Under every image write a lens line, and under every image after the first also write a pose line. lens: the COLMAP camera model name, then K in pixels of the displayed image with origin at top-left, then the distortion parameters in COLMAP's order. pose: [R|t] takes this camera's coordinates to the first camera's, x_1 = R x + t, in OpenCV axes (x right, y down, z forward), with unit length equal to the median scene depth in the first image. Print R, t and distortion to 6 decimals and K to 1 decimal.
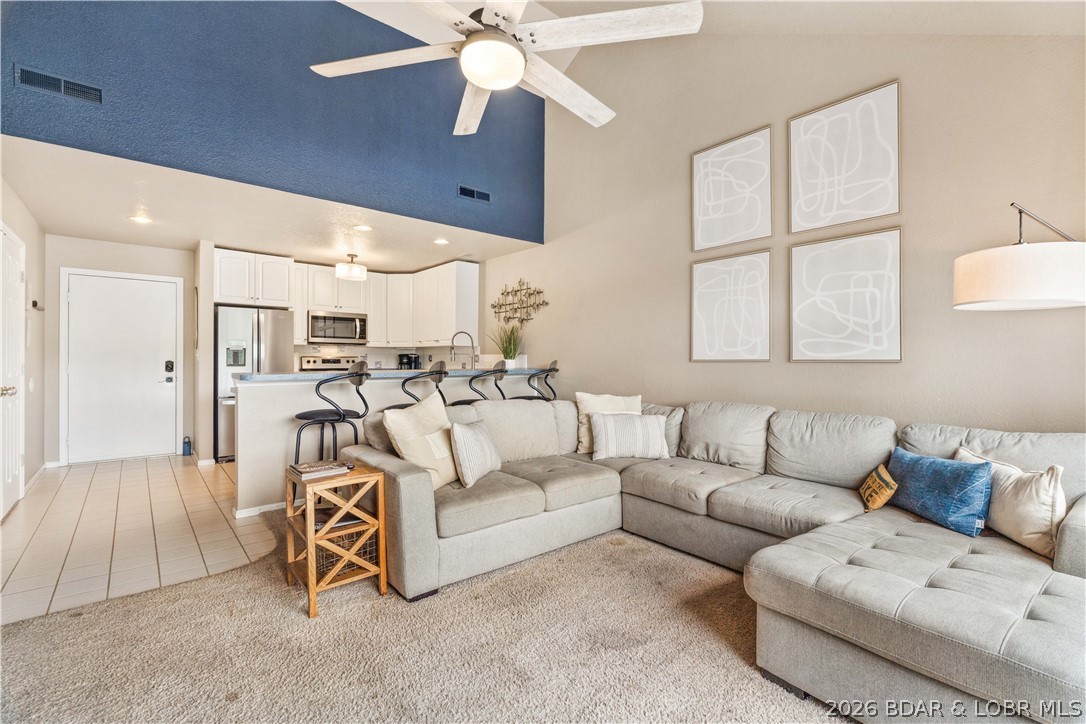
lens RADIAL K [[485.5, 0, 546.8], [0, 485.5, 359.1], [0, 0, 1]] dist [0.000063, -0.002691]
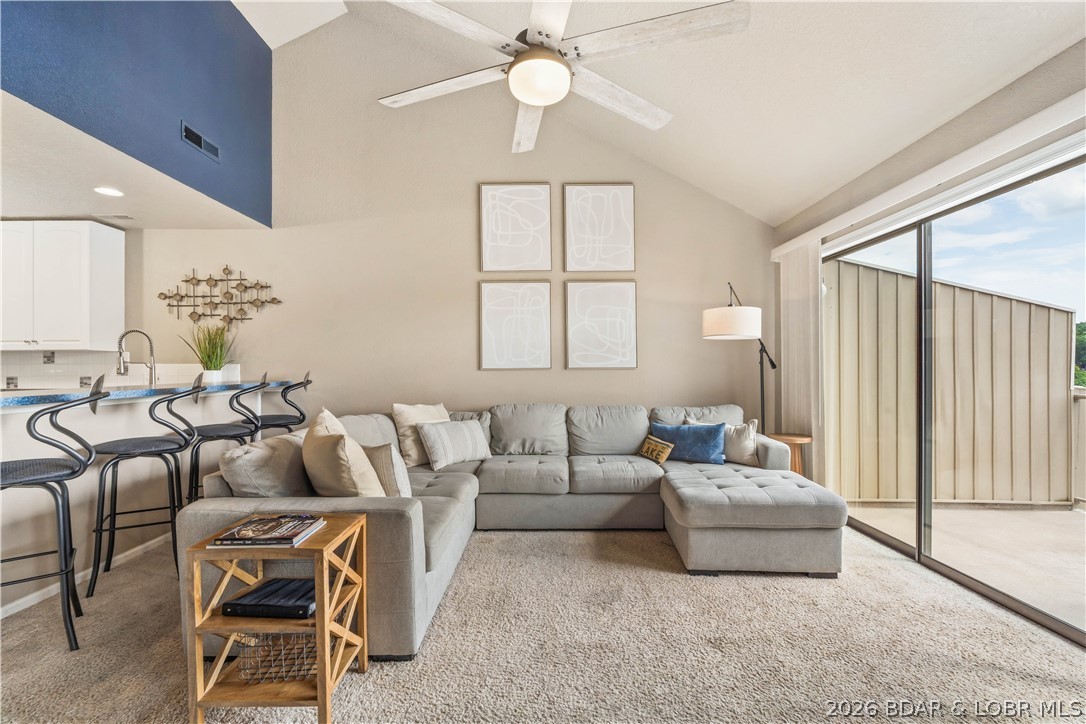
lens RADIAL K [[485.5, 0, 549.4], [0, 485.5, 369.9], [0, 0, 1]] dist [0.000063, -0.002691]
pose [[0.640546, -0.009385, 0.767862, -0.512690], [0.007249, 0.999955, 0.006174, -0.001578], [-0.767886, 0.001611, 0.640585, 0.186827]]
